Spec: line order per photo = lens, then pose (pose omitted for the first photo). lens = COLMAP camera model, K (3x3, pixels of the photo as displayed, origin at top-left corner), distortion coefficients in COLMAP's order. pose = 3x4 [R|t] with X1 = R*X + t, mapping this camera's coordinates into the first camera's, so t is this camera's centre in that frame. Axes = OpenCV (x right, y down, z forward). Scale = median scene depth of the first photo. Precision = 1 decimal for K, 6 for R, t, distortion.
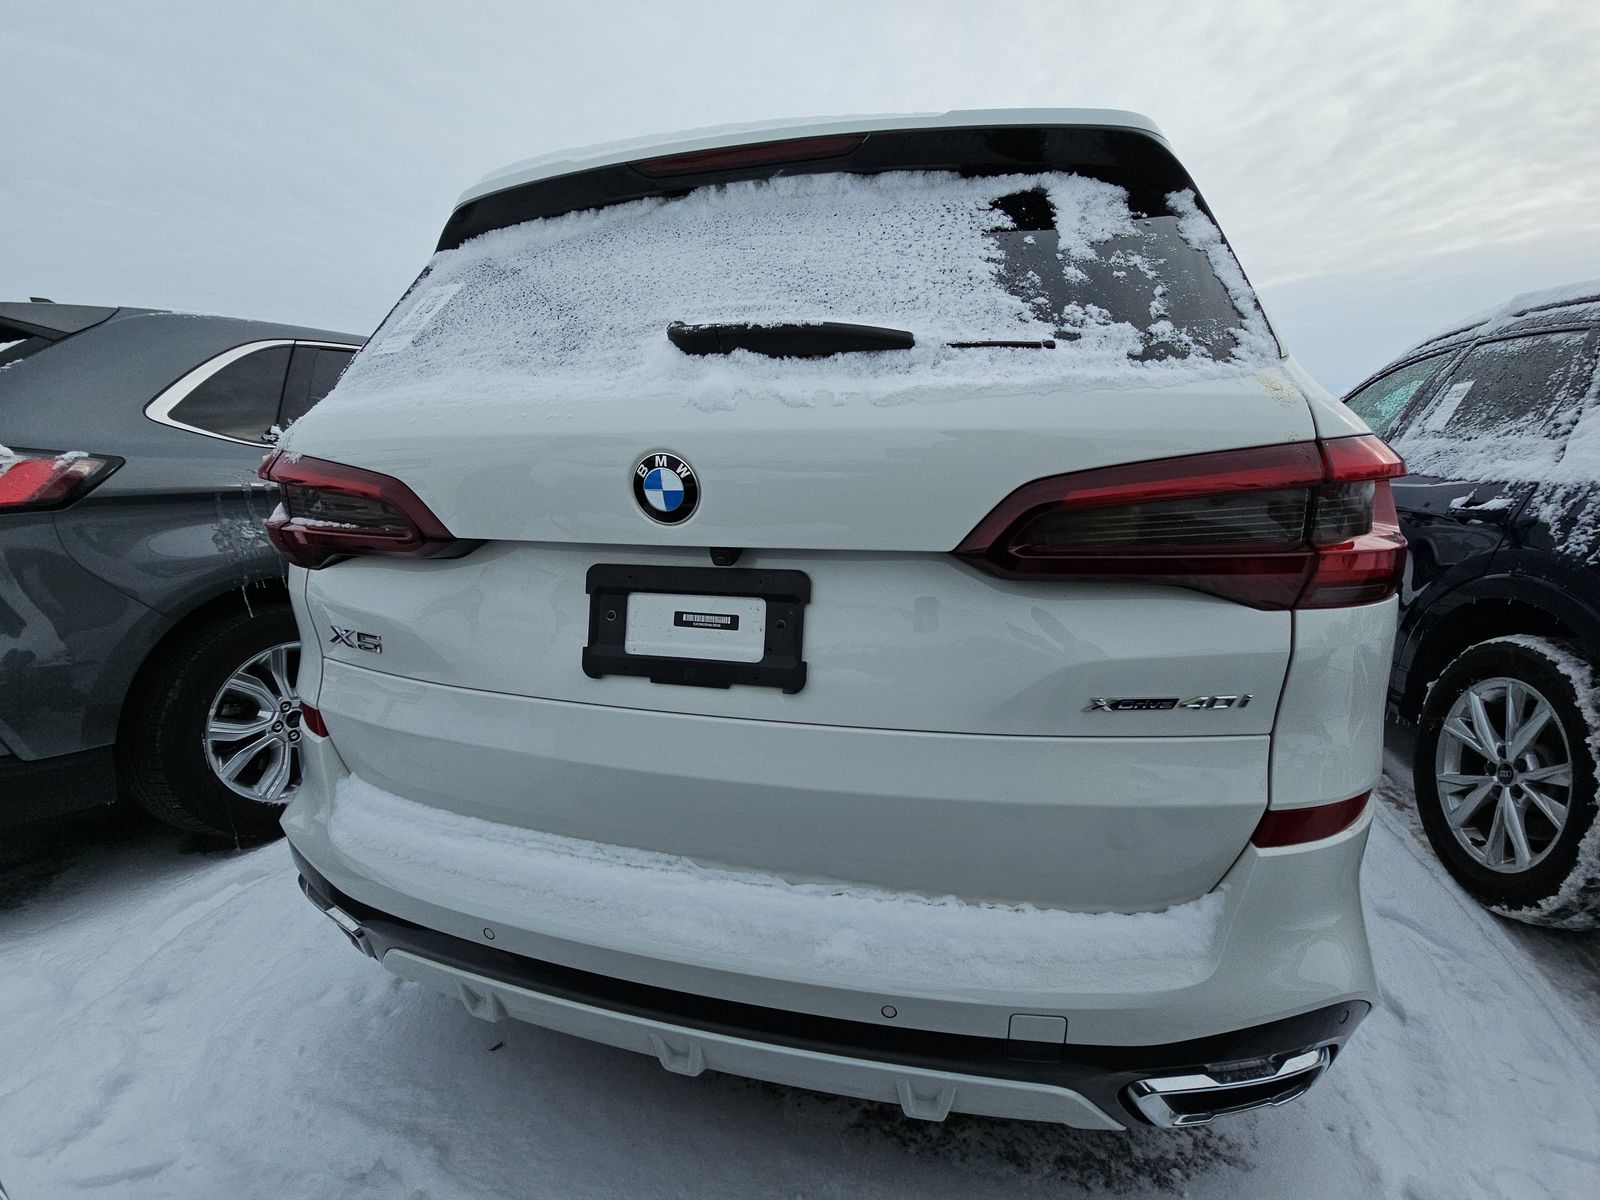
lens RADIAL K [[640.0, 0, 802.8], [0, 640.0, 604.4], [0, 0, 1]] dist [0.022791, -0.015536]
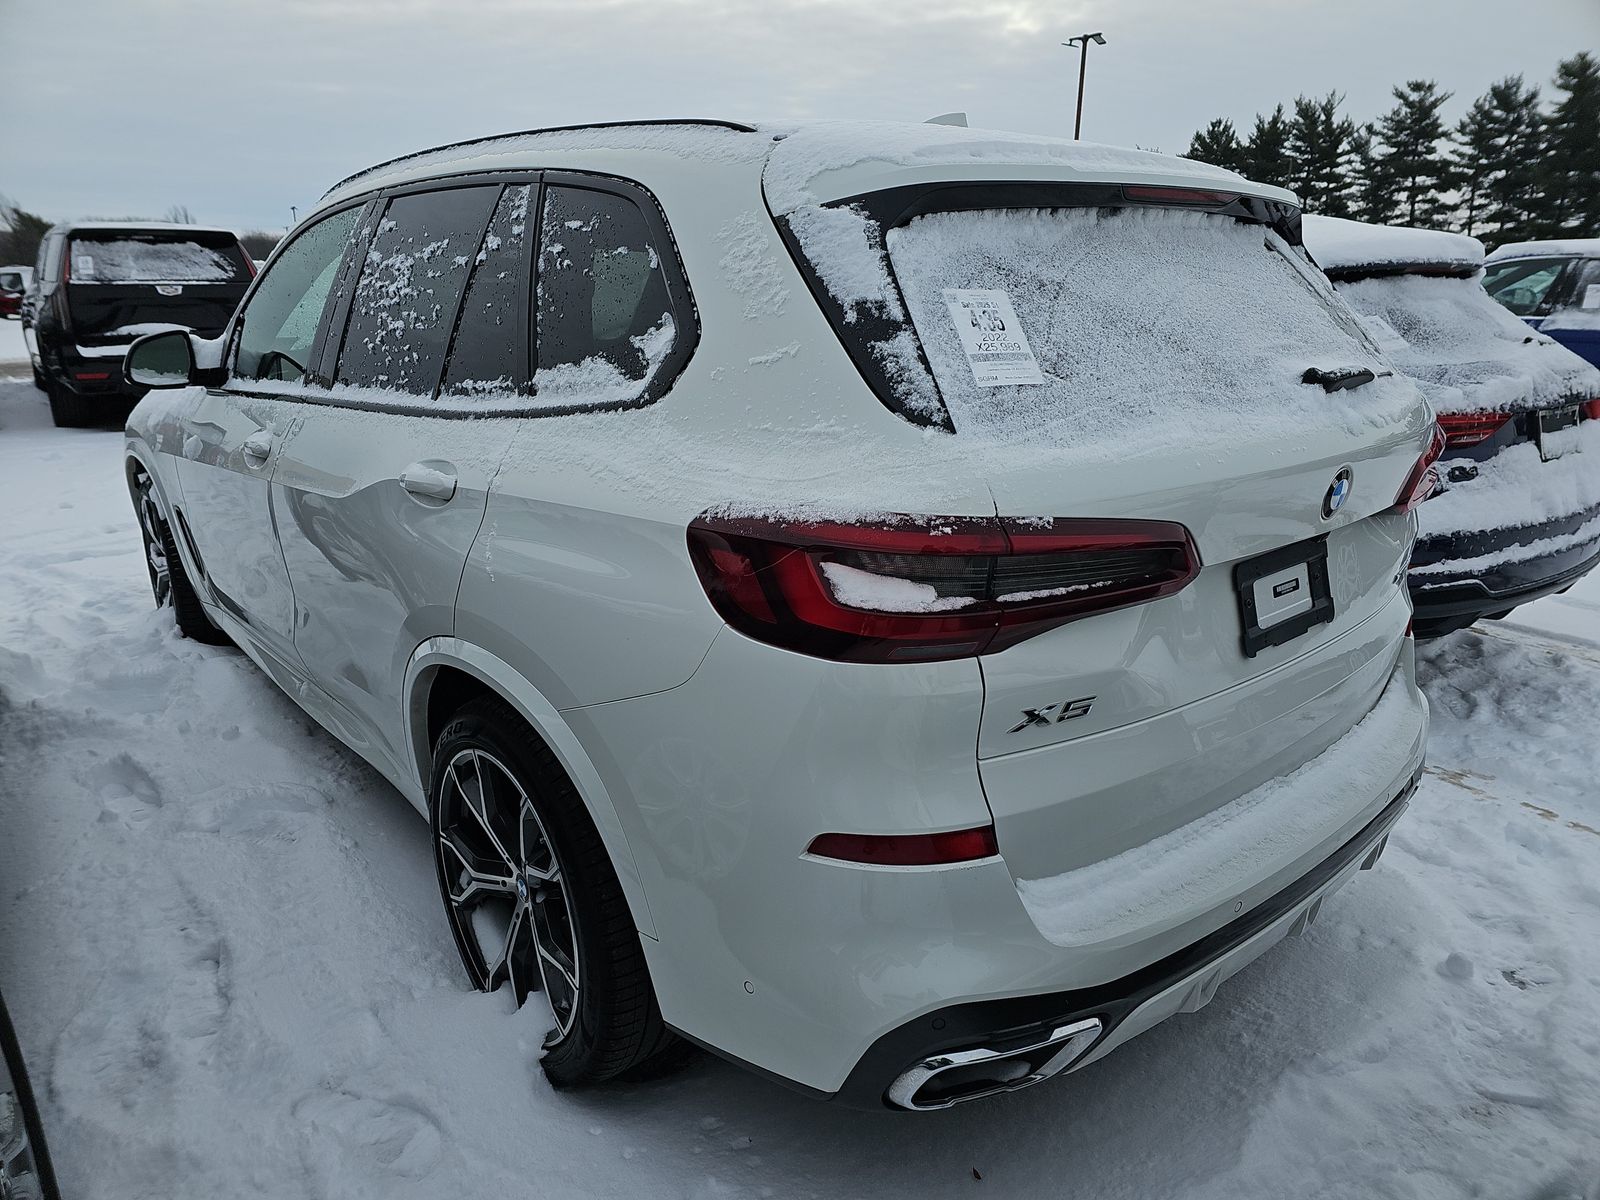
lens RADIAL K [[1072.2, 0, 800.0], [0, 1072.2, 600.0], [0, 0, 1]] dist [0.099054, -0.095774]
pose [[0.568567, -0.230459, 0.789696, -2.387348], [0.183879, 0.971272, 0.151059, -0.451511], [-0.801823, 0.059322, 0.594610, 0.467334]]
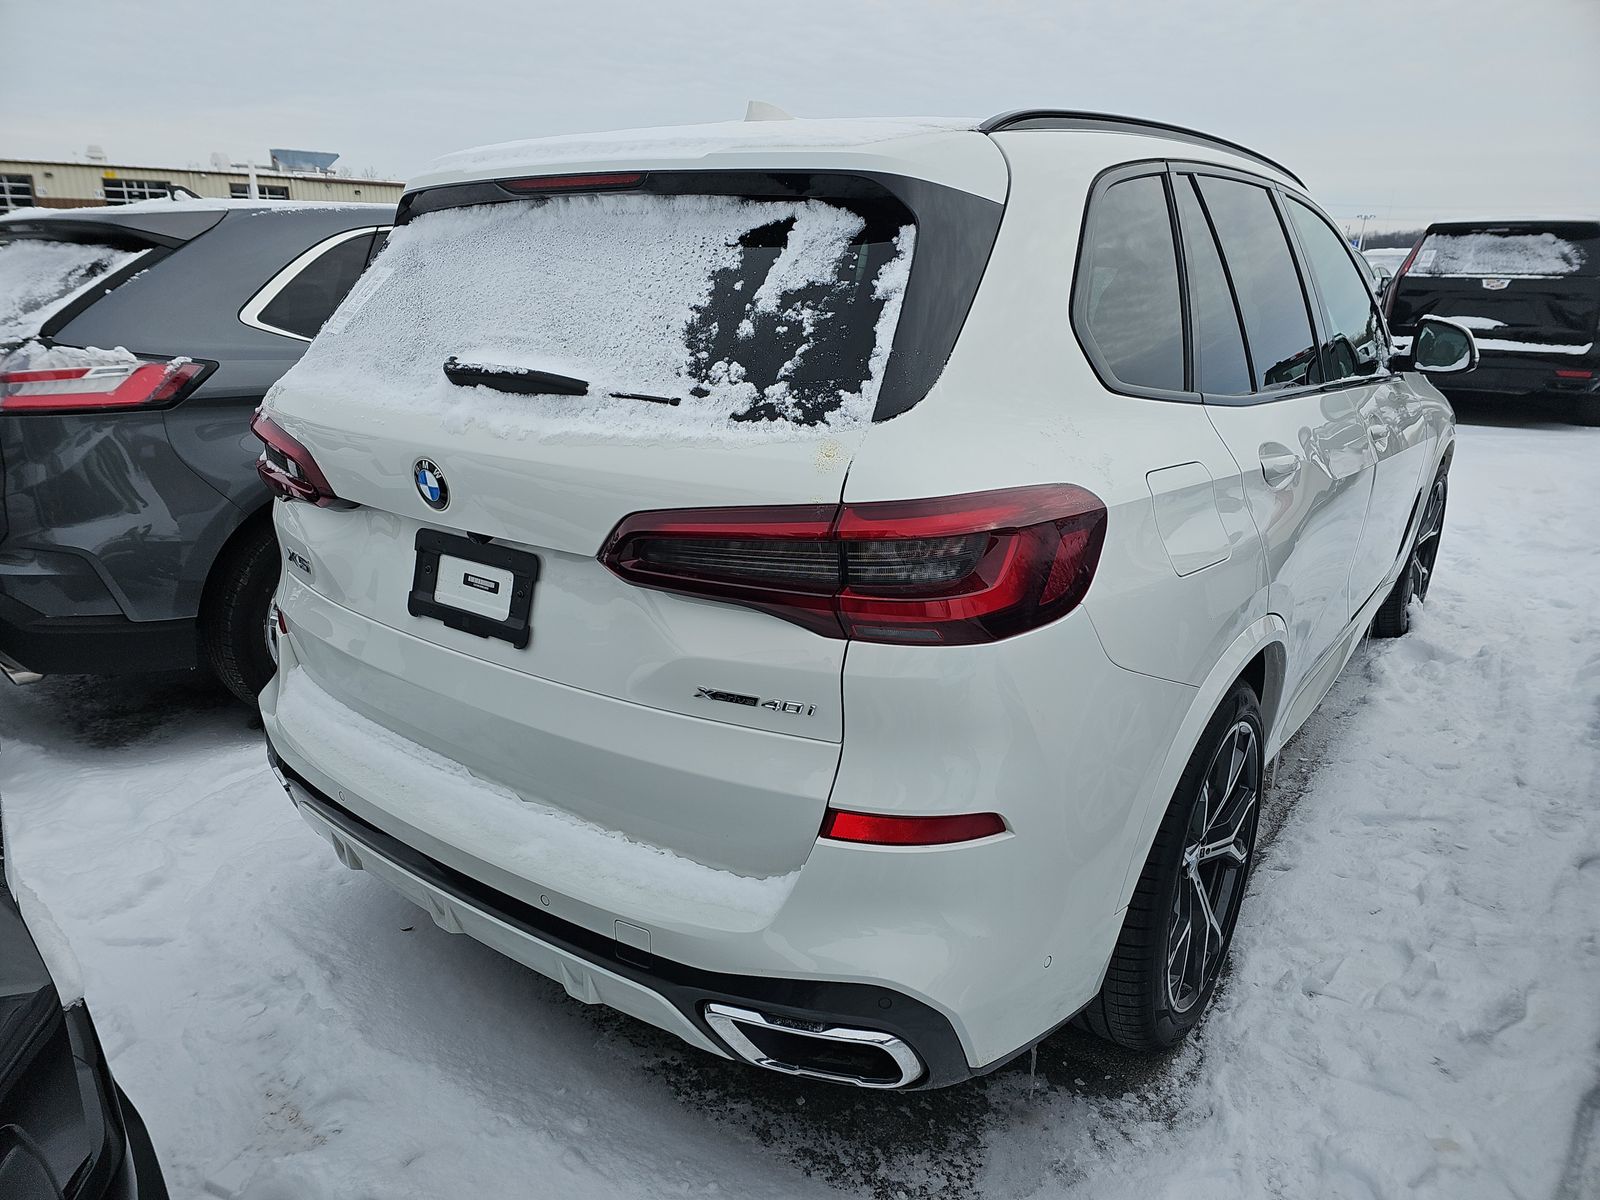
lens RADIAL K [[1072.2, 0, 800.0], [0, 1072.2, 600.0], [0, 0, 1]] dist [0.099054, -0.095774]
pose [[0.916923, 0.132262, -0.376510, 1.205200], [-0.104729, 0.990163, 0.092782, -0.201415], [0.385078, -0.045643, 0.921755, -0.710081]]
